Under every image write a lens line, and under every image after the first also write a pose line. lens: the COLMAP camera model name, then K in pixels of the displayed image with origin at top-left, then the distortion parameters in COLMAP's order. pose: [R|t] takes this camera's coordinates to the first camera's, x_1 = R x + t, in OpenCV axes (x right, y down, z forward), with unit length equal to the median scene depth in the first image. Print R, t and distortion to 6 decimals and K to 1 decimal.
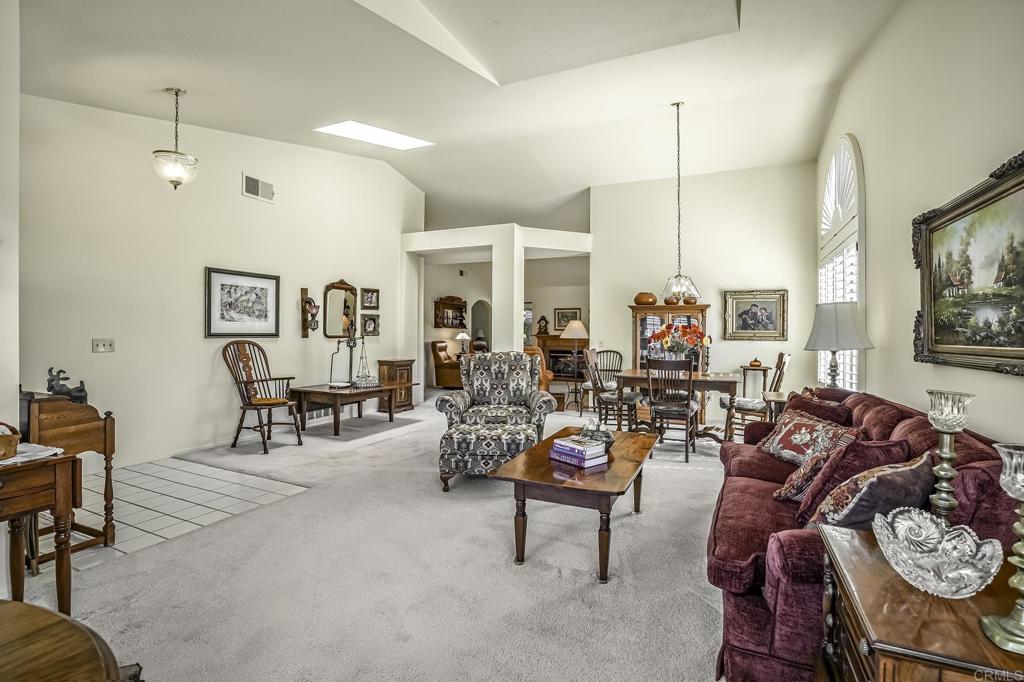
lens RADIAL K [[475.6, 0, 507.1], [0, 475.6, 335.5], [0, 0, 1]] dist [-0.034023, 0.002239]
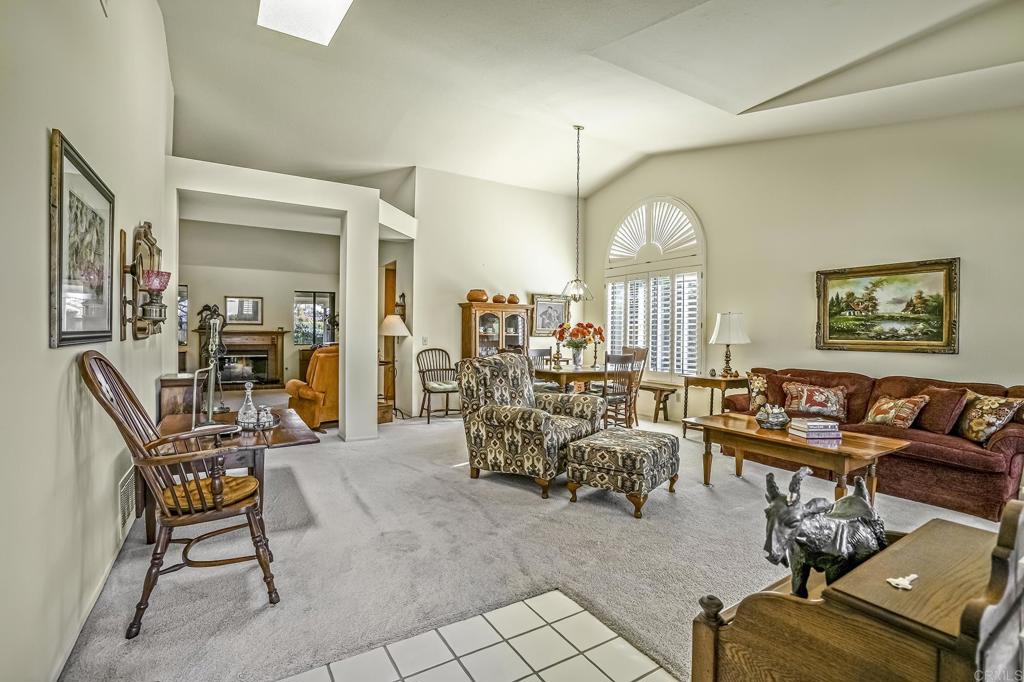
lens RADIAL K [[475.6, 0, 511.6], [0, 475.6, 340.2], [0, 0, 1]] dist [-0.034023, 0.002239]
pose [[0.557318, -0.015917, 0.830147, -0.323529], [-0.003619, 0.999760, 0.021599, -0.003623], [-0.830291, -0.015041, 0.557127, 0.239067]]
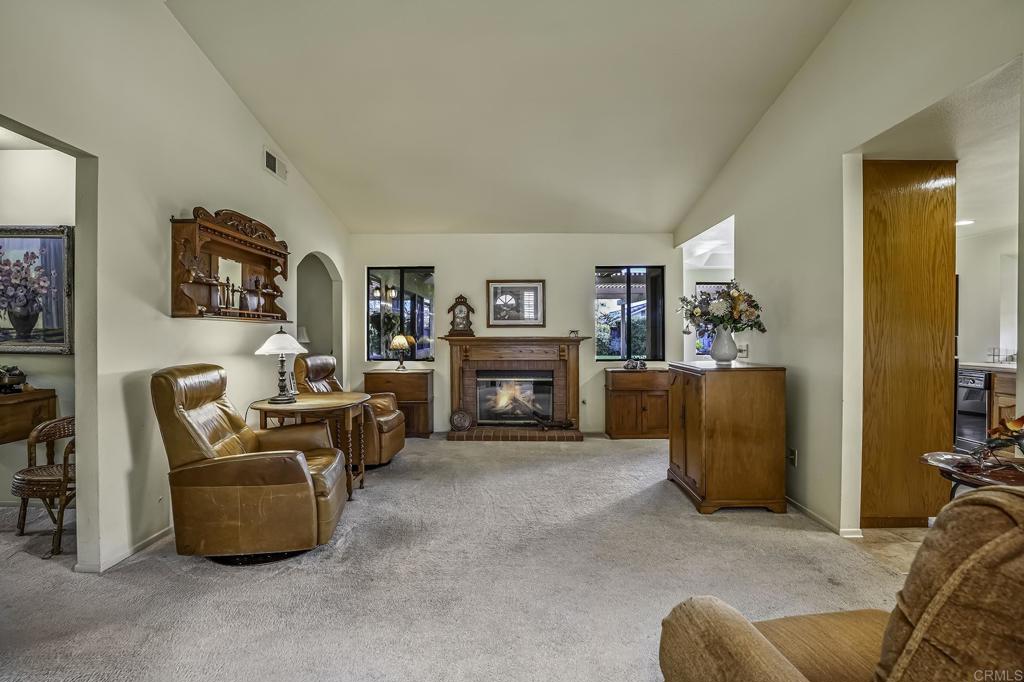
lens RADIAL K [[475.6, 0, 514.1], [0, 475.6, 336.3], [0, 0, 1]] dist [-0.034023, 0.002239]
pose [[0.909557, -0.012960, 0.415377, -0.086252], [0.013943, 0.999903, 0.000667, -0.002051], [-0.415346, 0.005185, 0.909649, 0.680062]]
